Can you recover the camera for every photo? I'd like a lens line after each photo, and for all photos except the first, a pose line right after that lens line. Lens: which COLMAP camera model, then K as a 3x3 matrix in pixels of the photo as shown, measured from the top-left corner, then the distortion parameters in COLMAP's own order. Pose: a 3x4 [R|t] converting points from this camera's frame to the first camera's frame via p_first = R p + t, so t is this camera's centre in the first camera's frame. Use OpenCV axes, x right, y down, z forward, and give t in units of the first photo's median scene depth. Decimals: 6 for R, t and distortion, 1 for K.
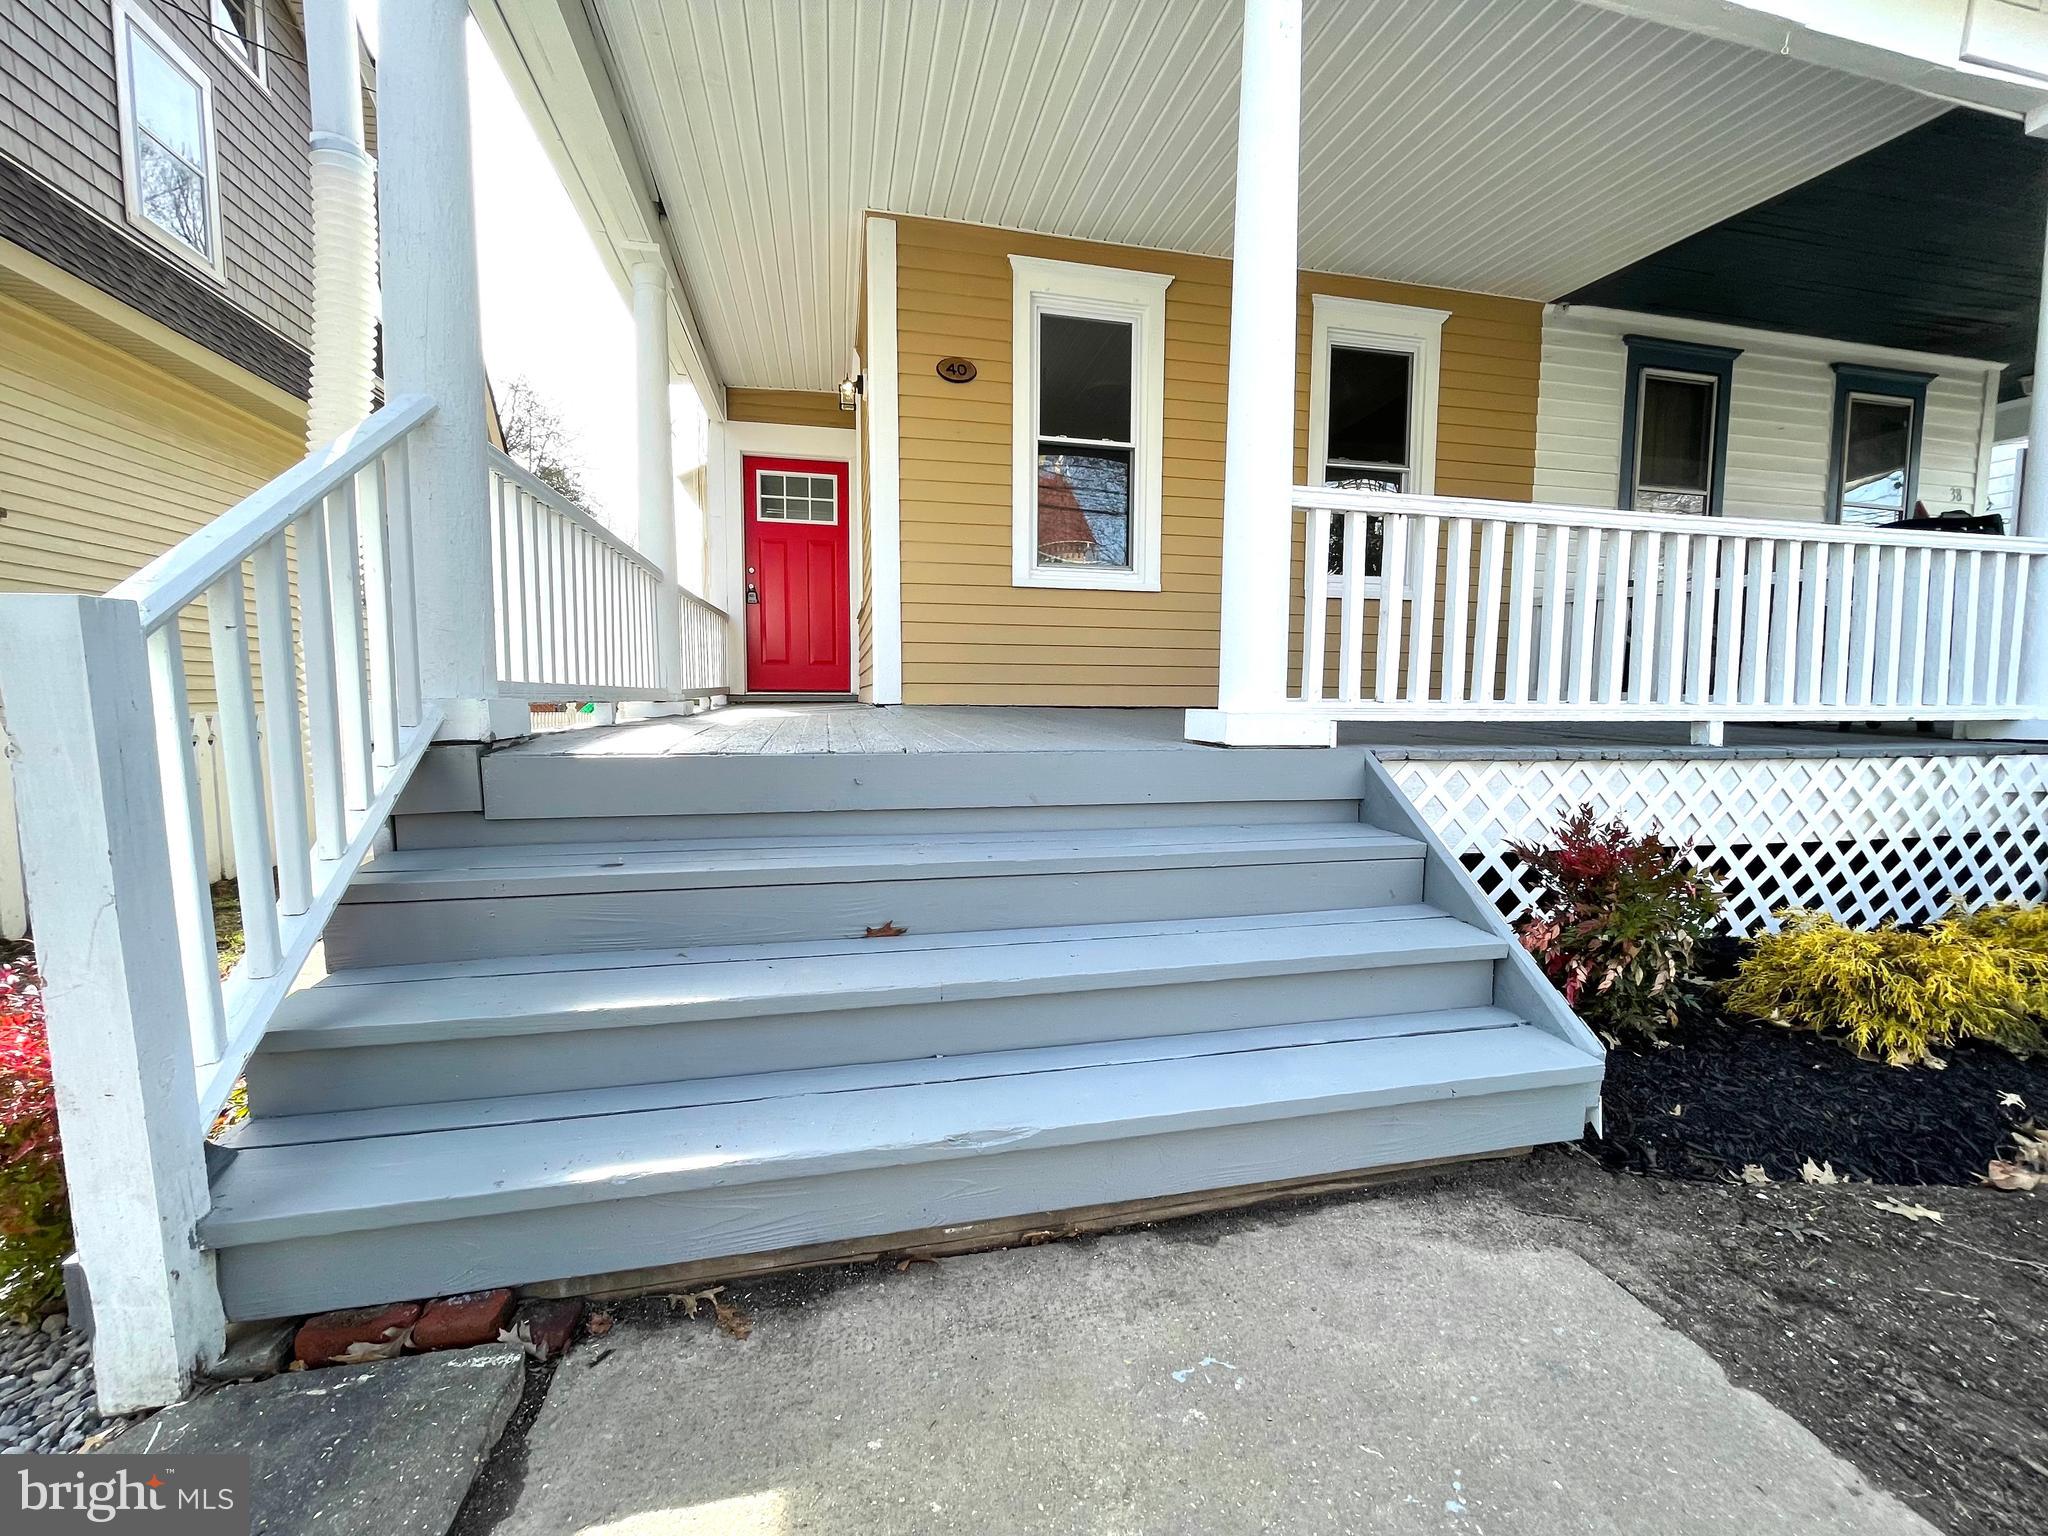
lens RADIAL K [[819.5, 0, 1028.9], [0, 819.5, 769.1], [0, 0, 1]] dist [-0.002336, -0.000047]
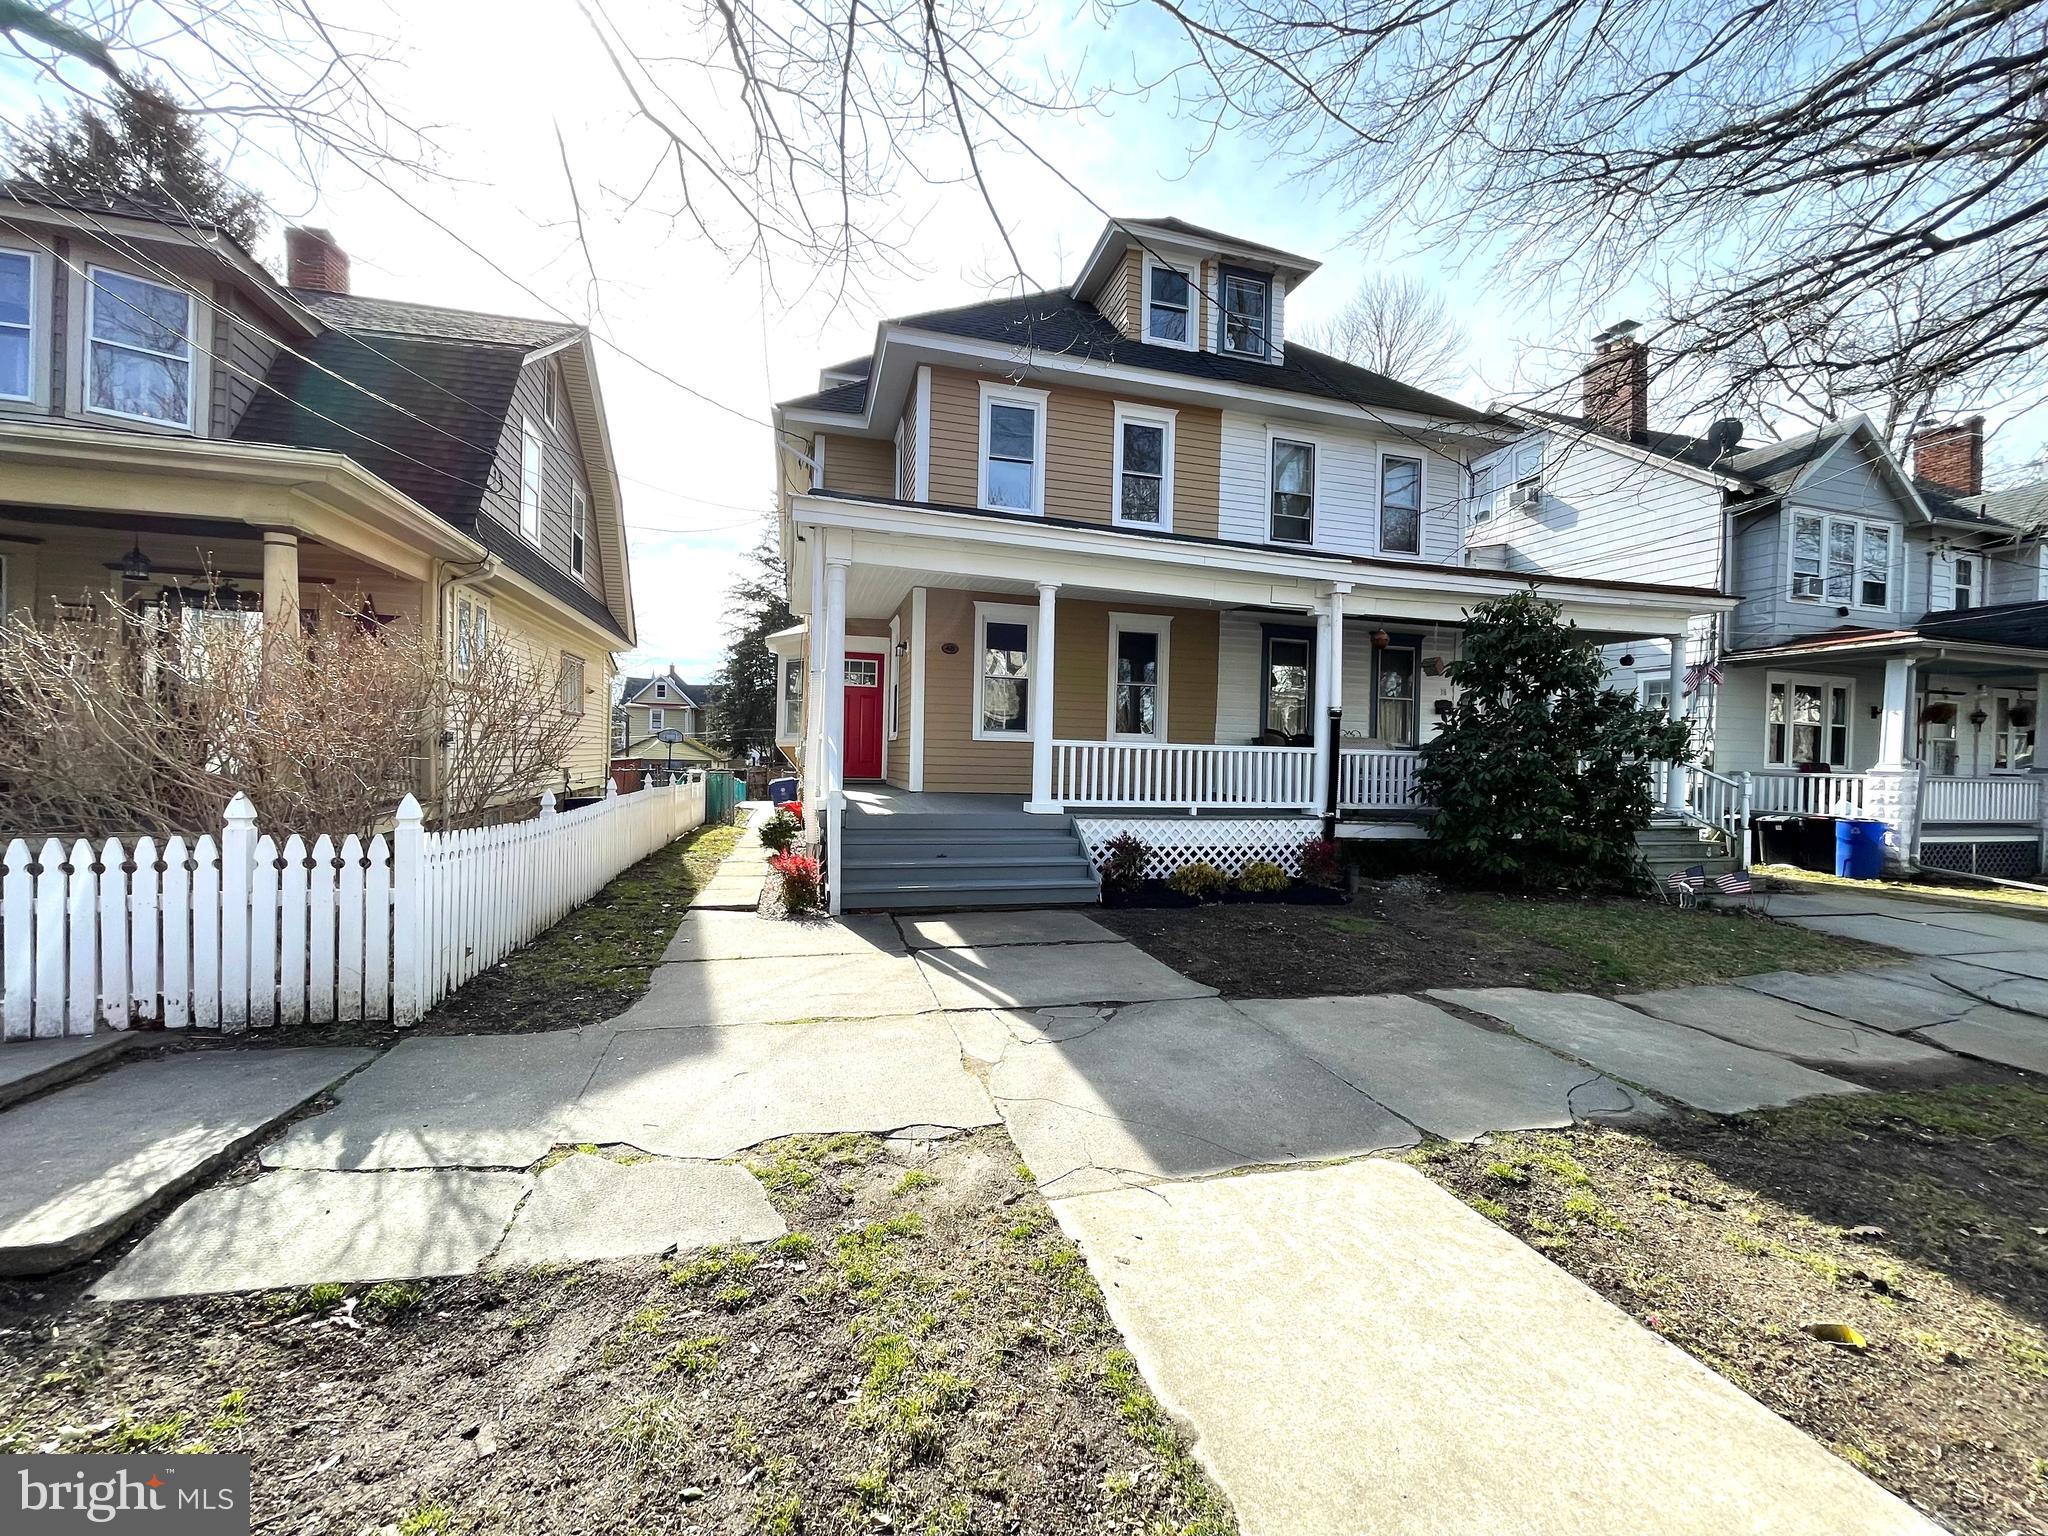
lens RADIAL K [[819.5, 0, 1024.5], [0, 819.5, 761.3], [0, 0, 1]] dist [-0.002336, -0.000047]
pose [[0.998771, 0.017004, 0.046548, 0.035384], [-0.013188, 0.996620, -0.081088, 0.031556], [-0.047769, 0.080374, 0.995619, -2.382771]]
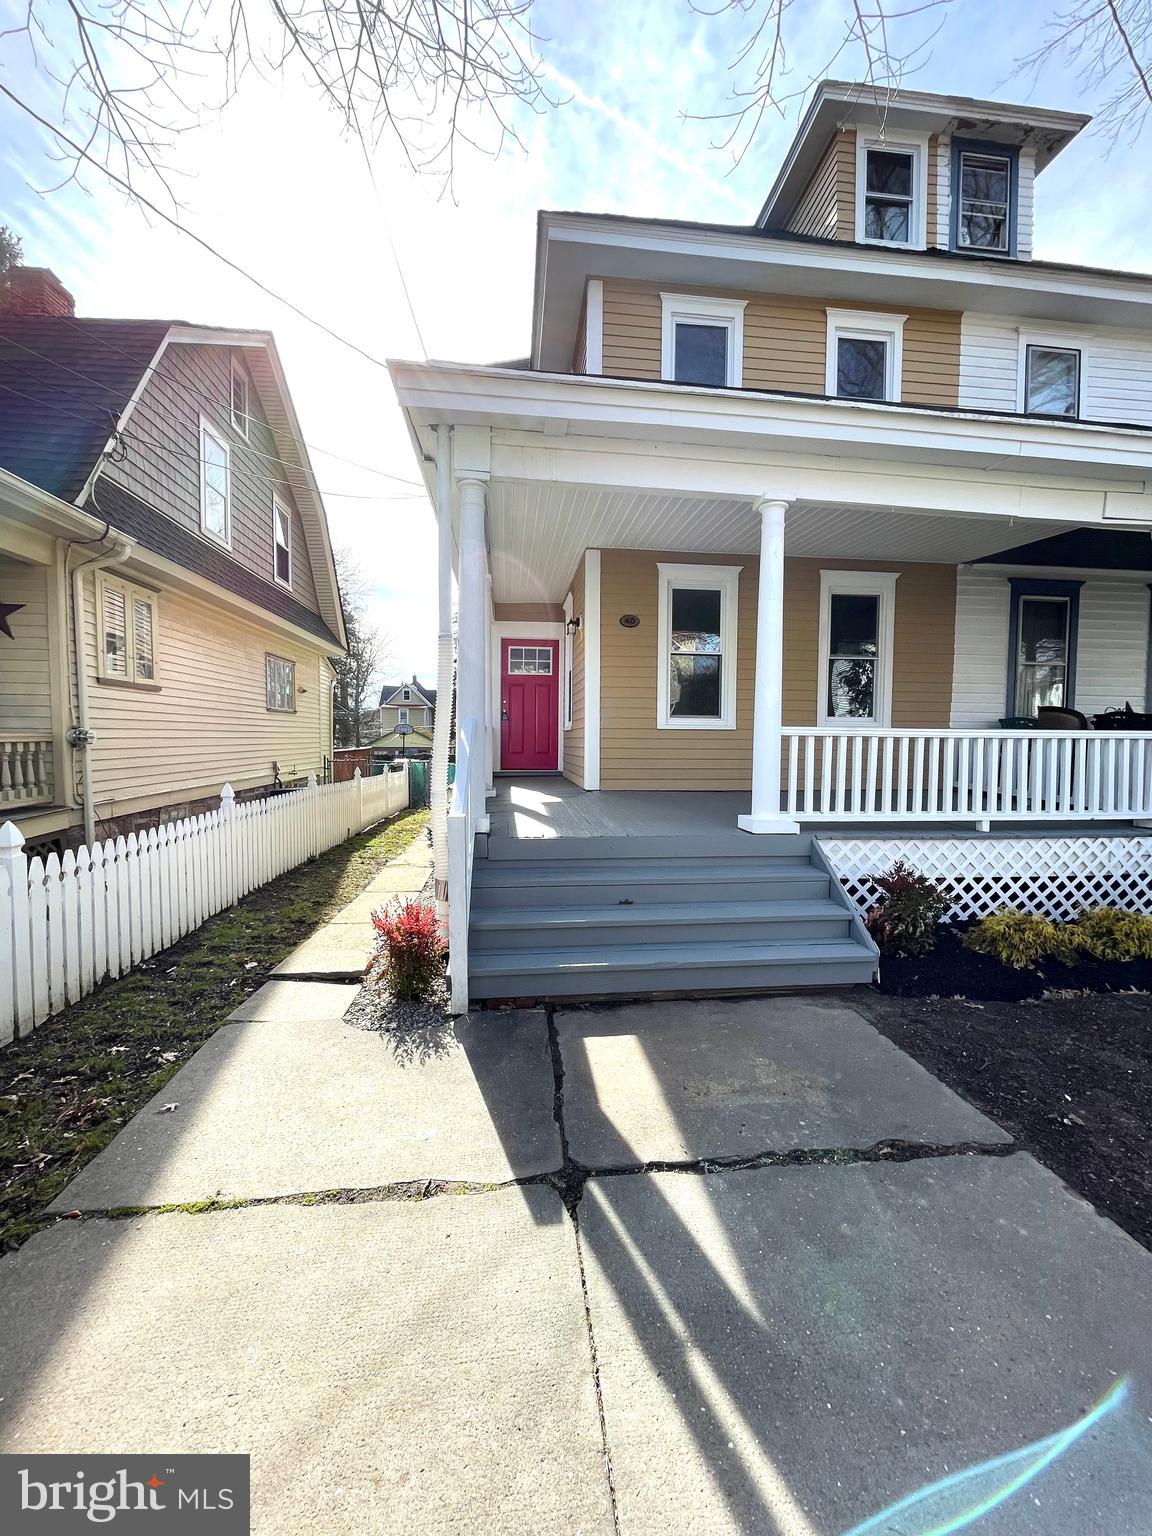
lens RADIAL K [[614.6, 0, 582.1], [0, 614.6, 767.5], [0, 0, 1]] dist [-0.002336, -0.000047]
pose [[0.993830, 0.006534, -0.110721, -0.066493], [-0.011143, 0.999095, -0.041061, -0.134595], [0.110352, 0.042041, 0.993003, -0.856155]]
